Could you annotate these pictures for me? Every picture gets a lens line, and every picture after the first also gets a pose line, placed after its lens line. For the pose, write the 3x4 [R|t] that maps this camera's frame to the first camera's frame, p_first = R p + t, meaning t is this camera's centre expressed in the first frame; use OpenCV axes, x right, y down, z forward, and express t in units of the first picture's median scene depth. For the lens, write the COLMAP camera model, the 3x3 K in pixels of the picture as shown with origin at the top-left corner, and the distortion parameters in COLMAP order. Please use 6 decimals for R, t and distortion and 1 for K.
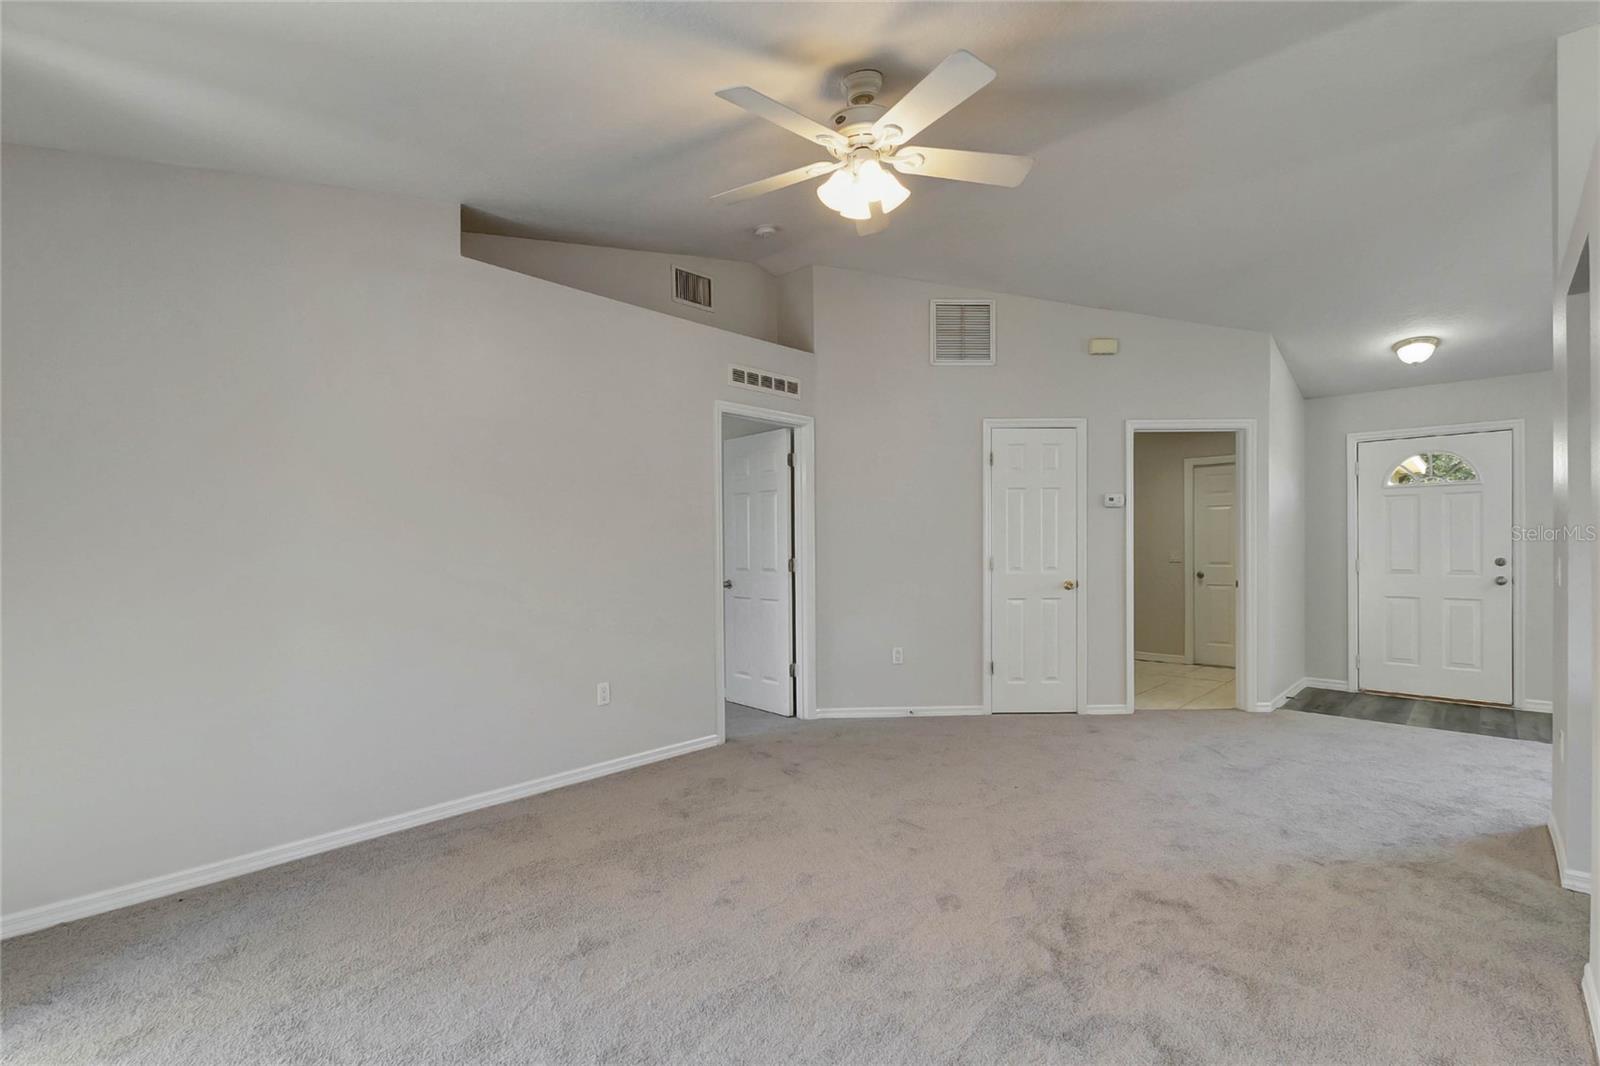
lens RADIAL K [[723.8, 0, 808.4], [0, 723.8, 544.6], [0, 0, 1]] dist [0.009584, -0.004161]
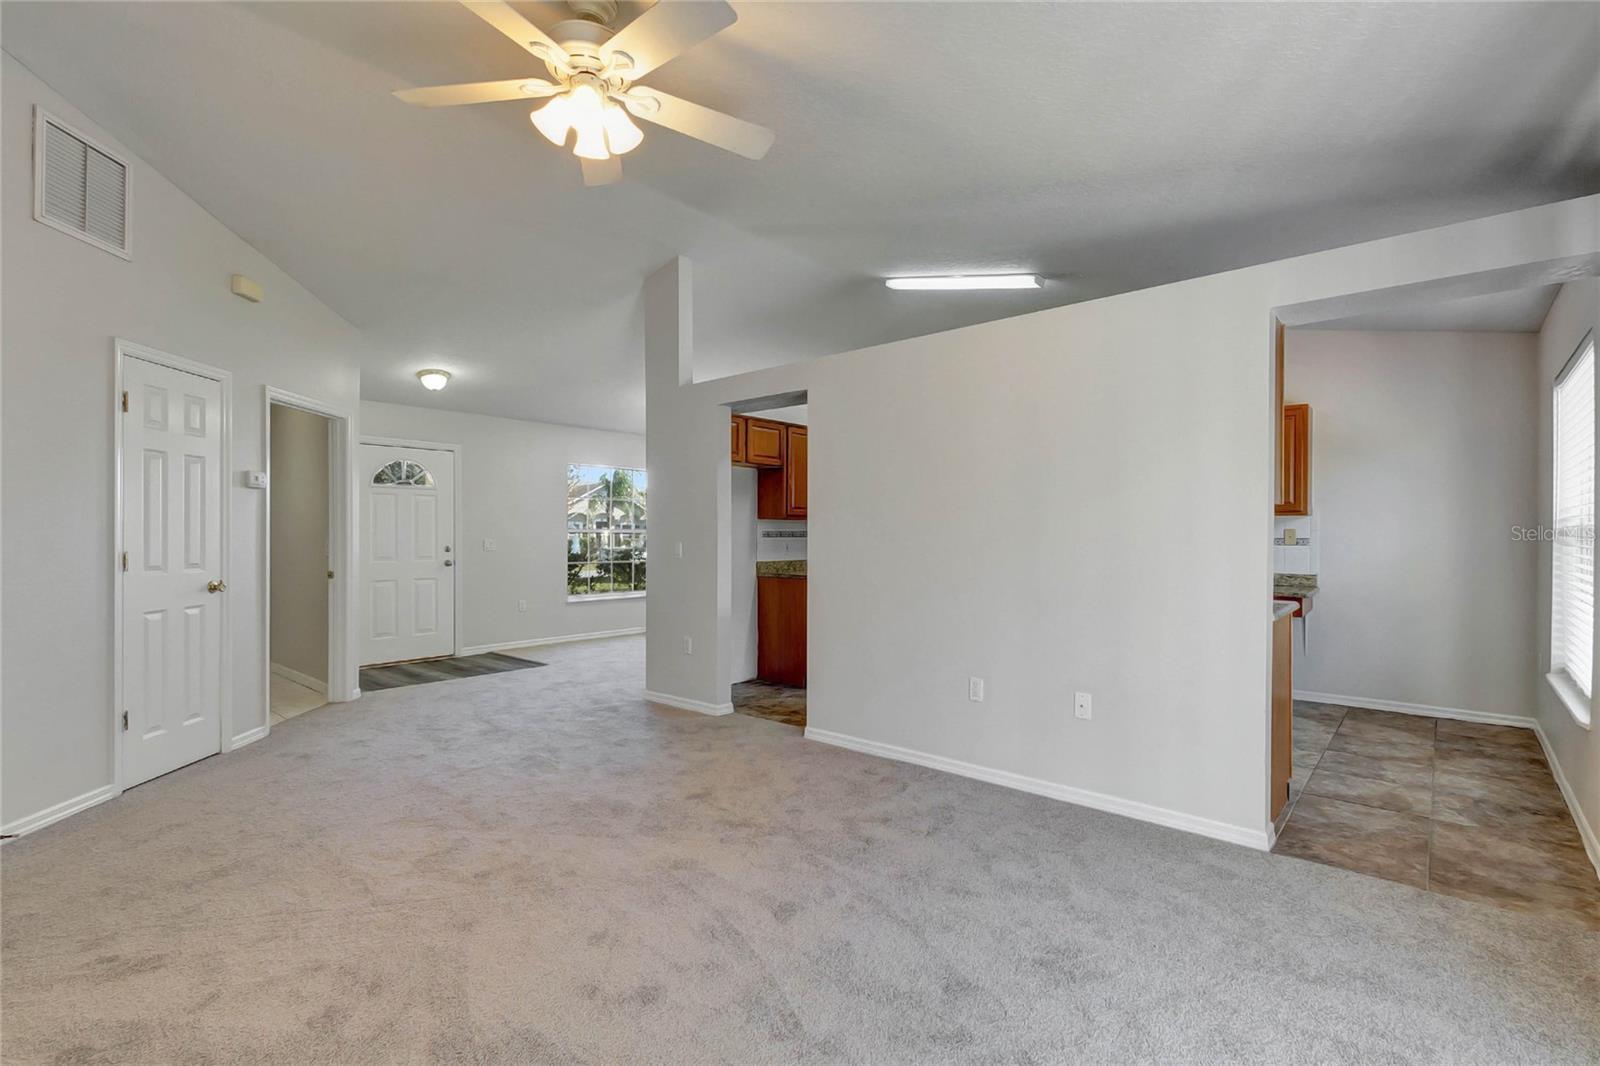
lens RADIAL K [[723.8, 0, 798.7], [0, 723.8, 536.7], [0, 0, 1]] dist [0.009584, -0.004161]
pose [[-0.029499, 0.004258, 0.999556, -0.417764], [0.005556, 0.999976, -0.004095, 0.010211], [-0.999549, 0.005432, -0.029522, 0.407520]]
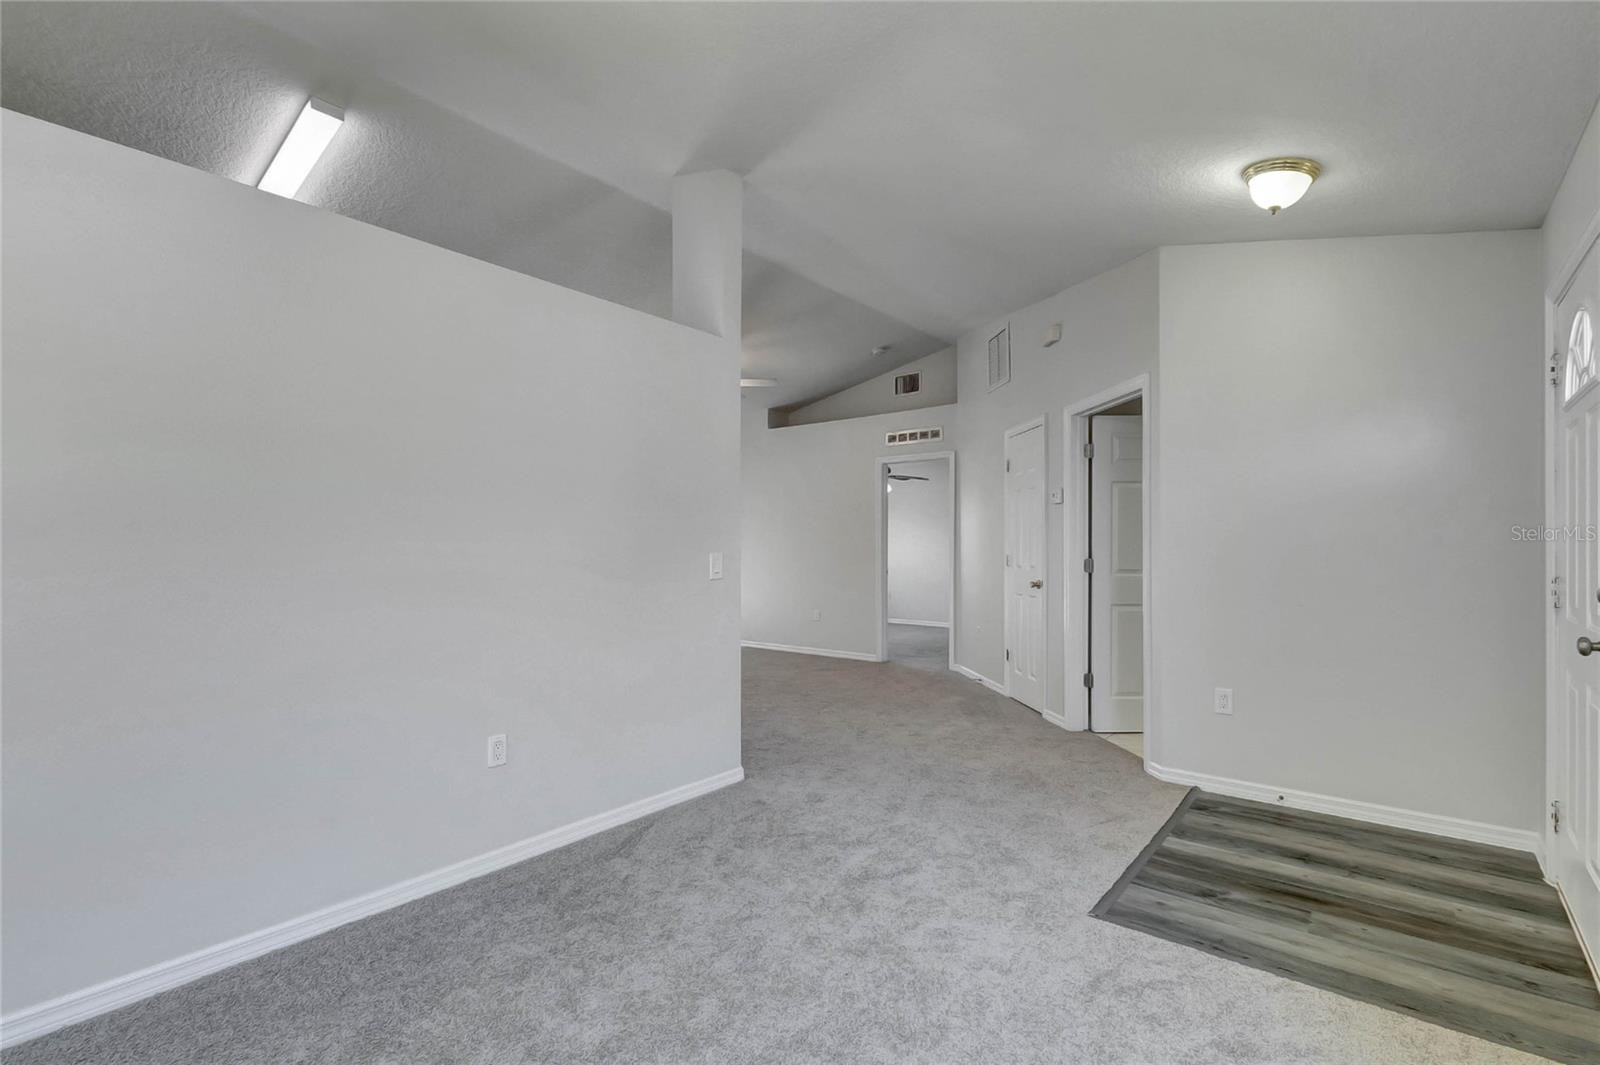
lens RADIAL K [[723.8, 0, 789.7], [0, 723.8, 547.6], [0, 0, 1]] dist [0.009584, -0.004161]
pose [[0.055004, 0.006106, -0.998467, 1.332173], [-0.009405, 0.999940, 0.005597, 0.003266], [0.998442, 0.009083, 0.055058, 0.601822]]
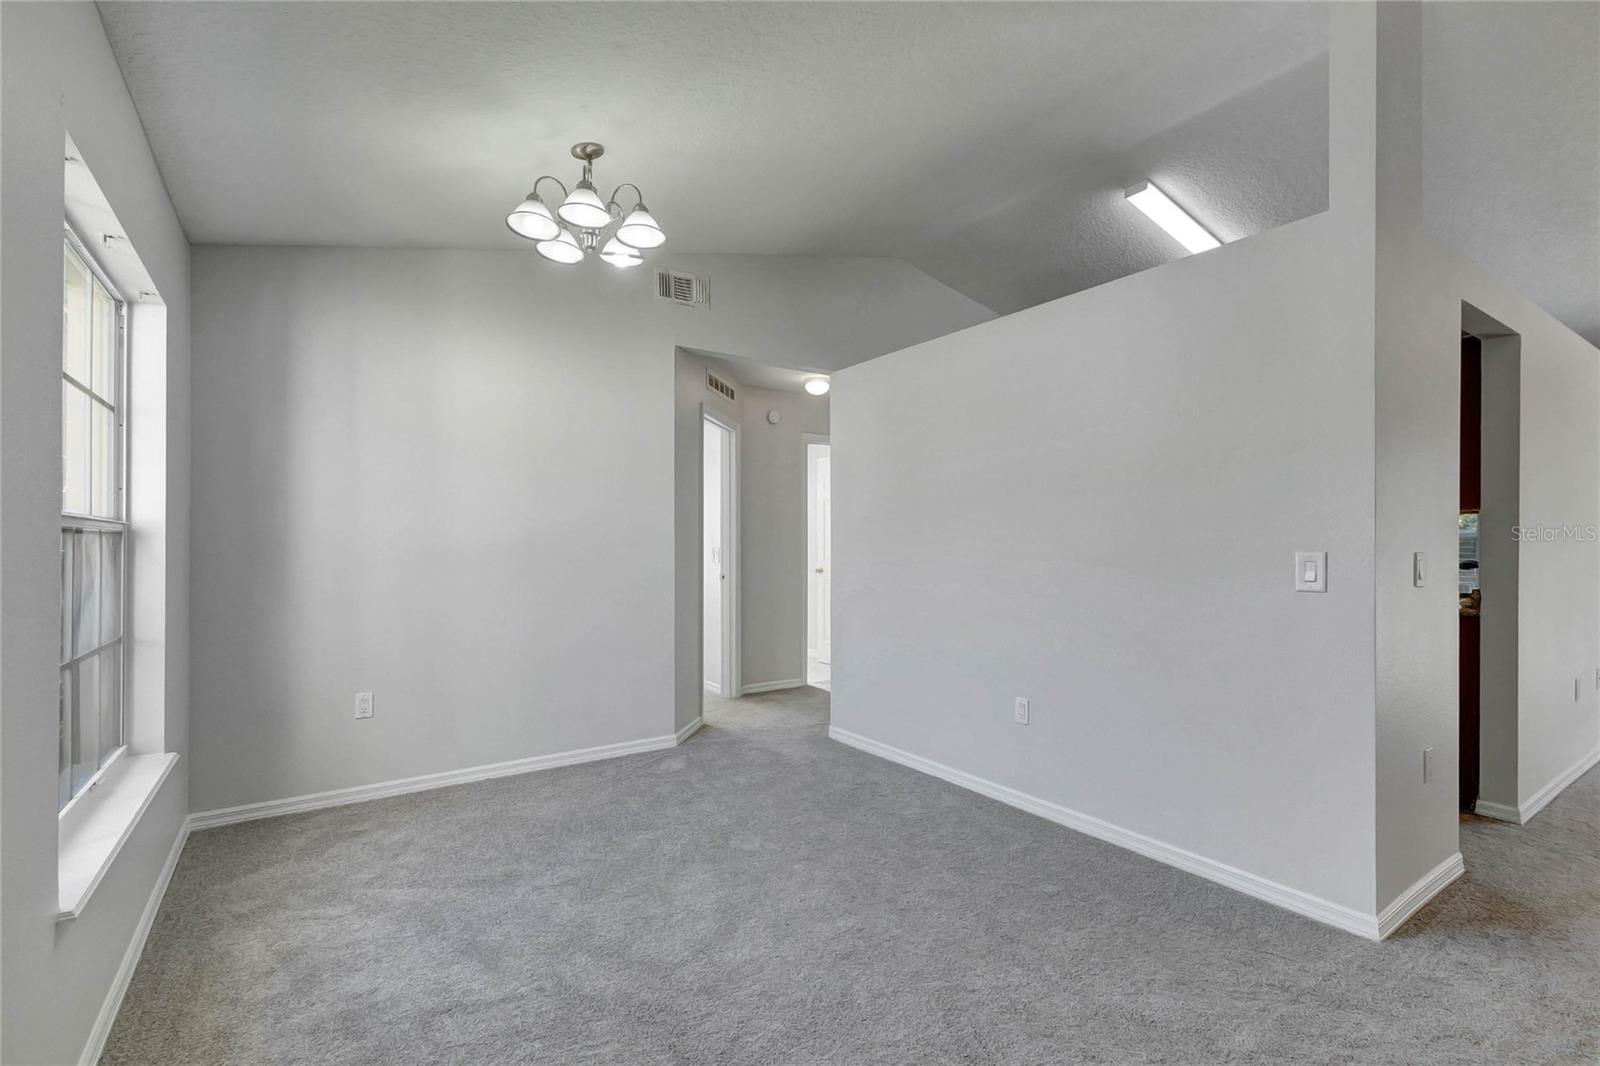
lens RADIAL K [[723.8, 0, 806.3], [0, 723.8, 543.7], [0, 0, 1]] dist [0.009584, -0.004161]
pose [[-0.975261, 0.009448, 0.220852, 0.837899], [0.010583, 0.999936, 0.003957, 0.002280], [-0.220801, 0.006196, -0.975299, 1.072923]]
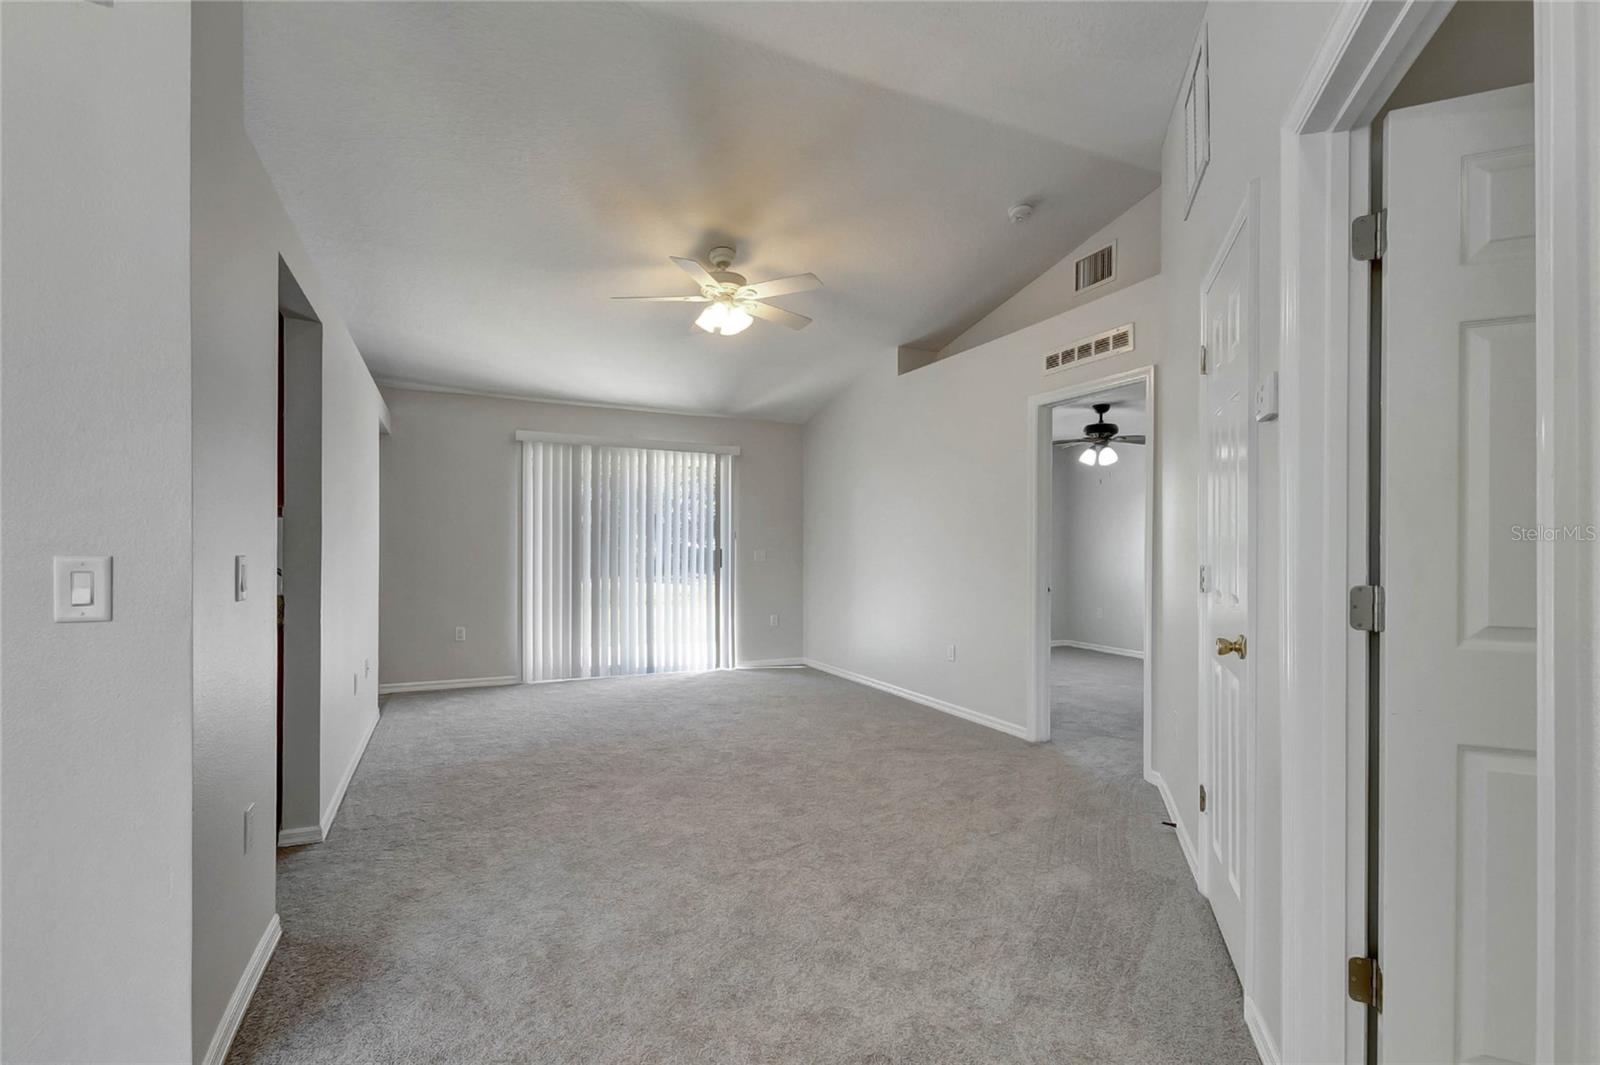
lens RADIAL K [[723.8, 0, 809.4], [0, 723.8, 548.0], [0, 0, 1]] dist [0.009584, -0.004161]
pose [[-0.360896, 0.005588, -0.932589, 0.791391], [-0.010964, 0.999888, 0.010234, 0.003325], [0.932542, 0.013918, -0.360794, 0.923744]]
